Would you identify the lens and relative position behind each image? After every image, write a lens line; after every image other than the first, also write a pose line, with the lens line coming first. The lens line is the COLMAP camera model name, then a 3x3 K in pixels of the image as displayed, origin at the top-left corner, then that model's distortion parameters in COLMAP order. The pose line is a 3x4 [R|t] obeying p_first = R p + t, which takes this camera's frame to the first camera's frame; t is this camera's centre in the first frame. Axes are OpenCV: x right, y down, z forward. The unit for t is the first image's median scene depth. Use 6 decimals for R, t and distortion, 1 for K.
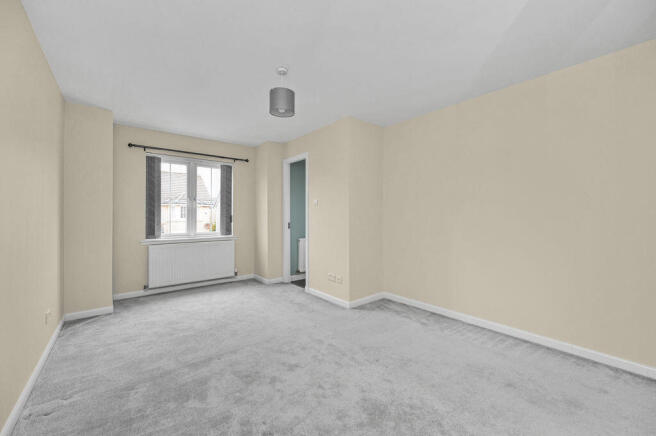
lens RADIAL K [[266.6, 0, 330.4], [0, 266.6, 212.6], [0, 0, 1]] dist [-0.000249, 0.000047]
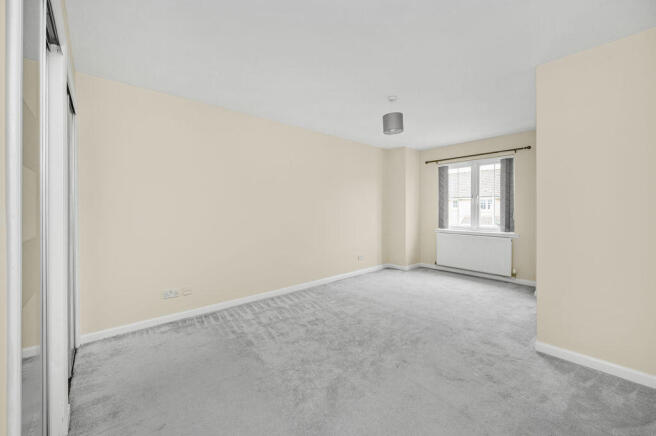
lens RADIAL K [[266.6, 0, 330.4], [0, 266.6, 212.6], [0, 0, 1]] dist [-0.000249, 0.000047]
pose [[0.012784, 0.009077, -0.999877, 0.615705], [0.005082, 0.999945, 0.009143, 0.003567], [0.999905, -0.005198, 0.012738, 0.401709]]
